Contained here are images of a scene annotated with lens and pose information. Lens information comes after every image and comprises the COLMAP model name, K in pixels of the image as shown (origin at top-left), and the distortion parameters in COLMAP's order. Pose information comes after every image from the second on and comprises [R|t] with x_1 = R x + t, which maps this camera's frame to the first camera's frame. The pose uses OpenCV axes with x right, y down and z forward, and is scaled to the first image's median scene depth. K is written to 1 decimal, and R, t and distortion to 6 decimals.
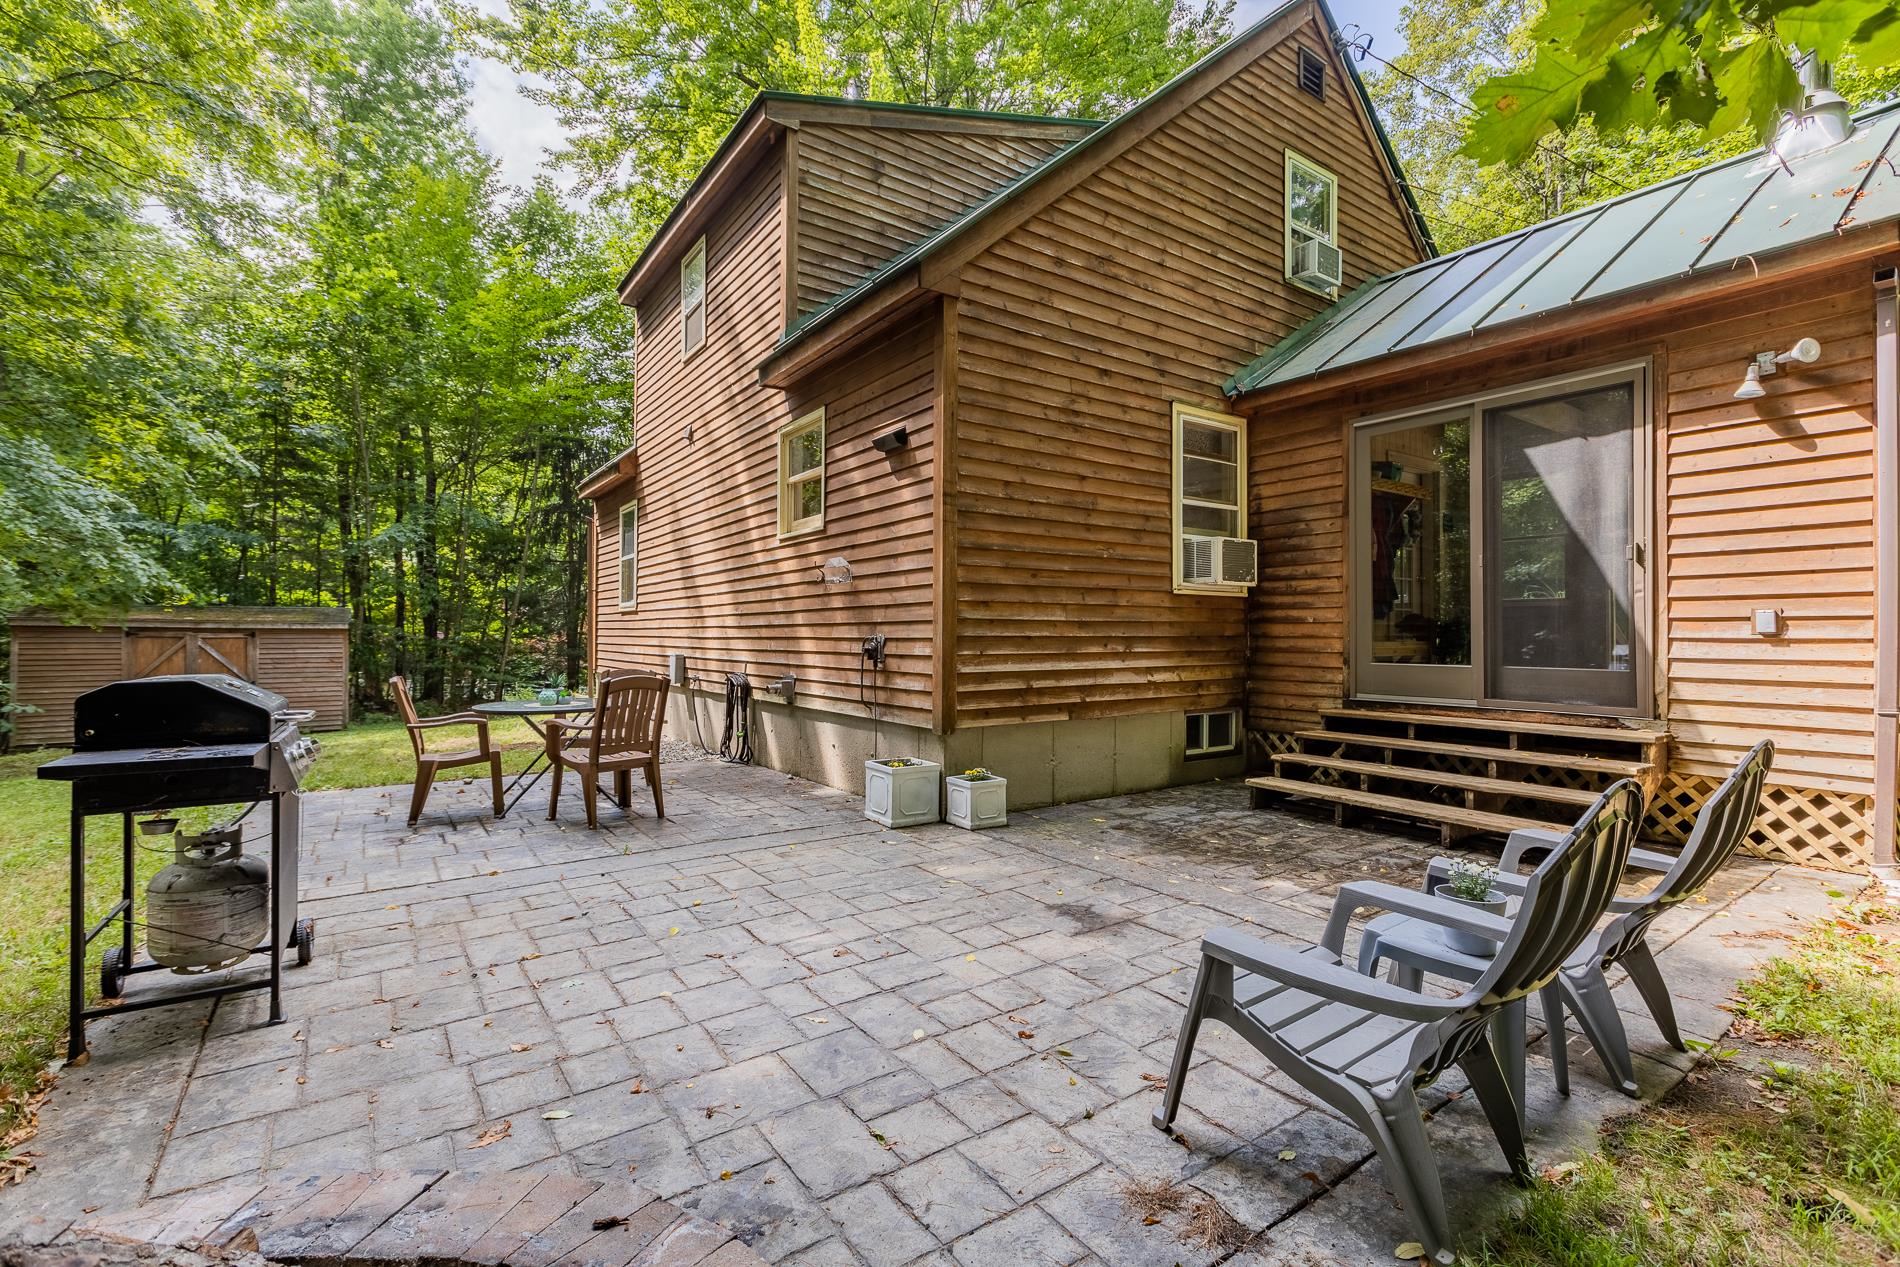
lens RADIAL K [[841.9, 0, 953.9], [0, 841.9, 626.6], [0, 0, 1]] dist [-0.001154, -0.000076]
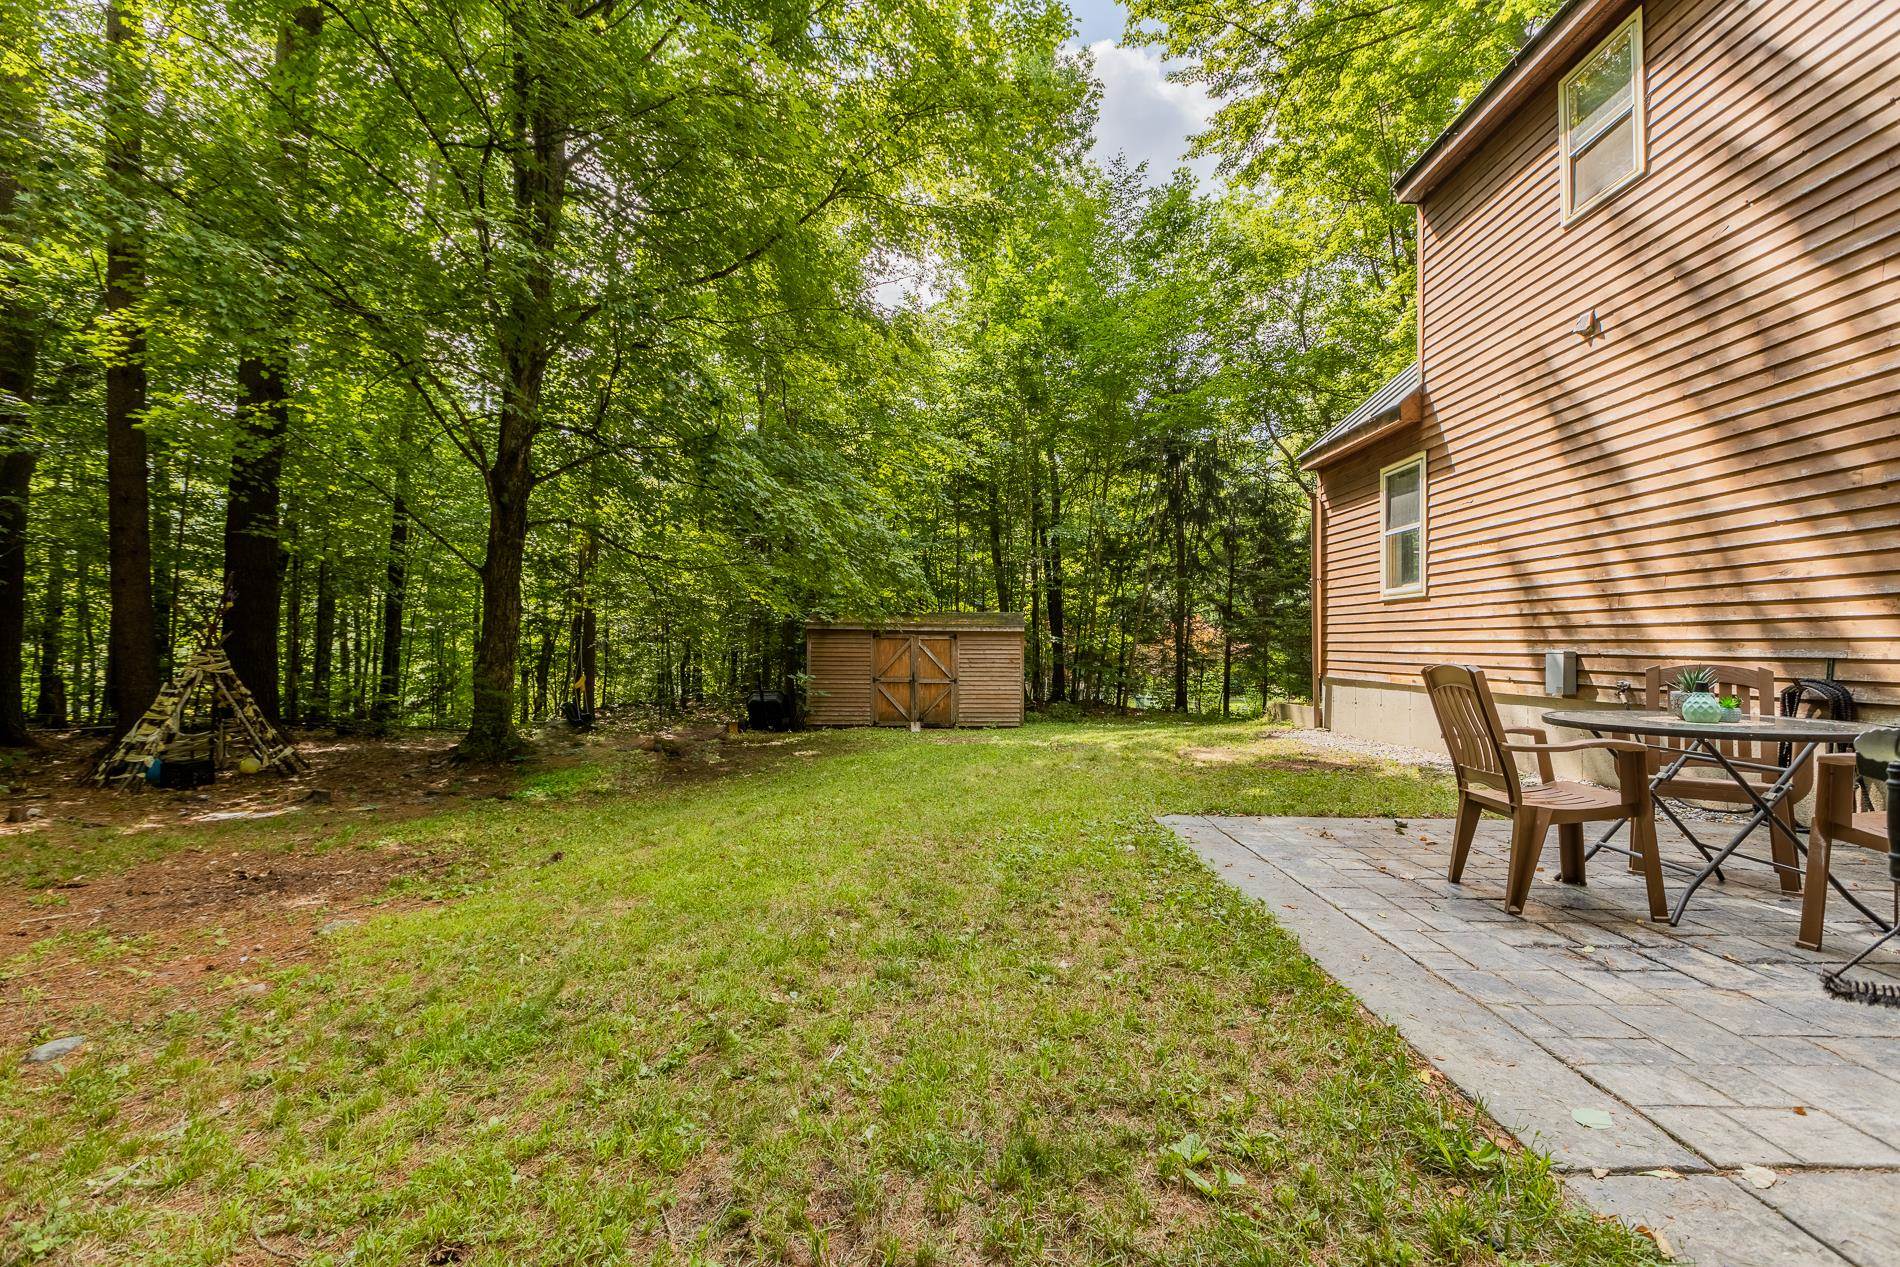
lens RADIAL K [[841.9, 0, 949.7], [0, 841.9, 634.2], [0, 0, 1]] dist [-0.001154, -0.000076]
pose [[0.808118, -0.000957, -0.589020, -0.322153], [-0.002161, 0.999987, -0.004590, 0.023290], [0.589017, 0.004982, 0.808106, 0.149832]]
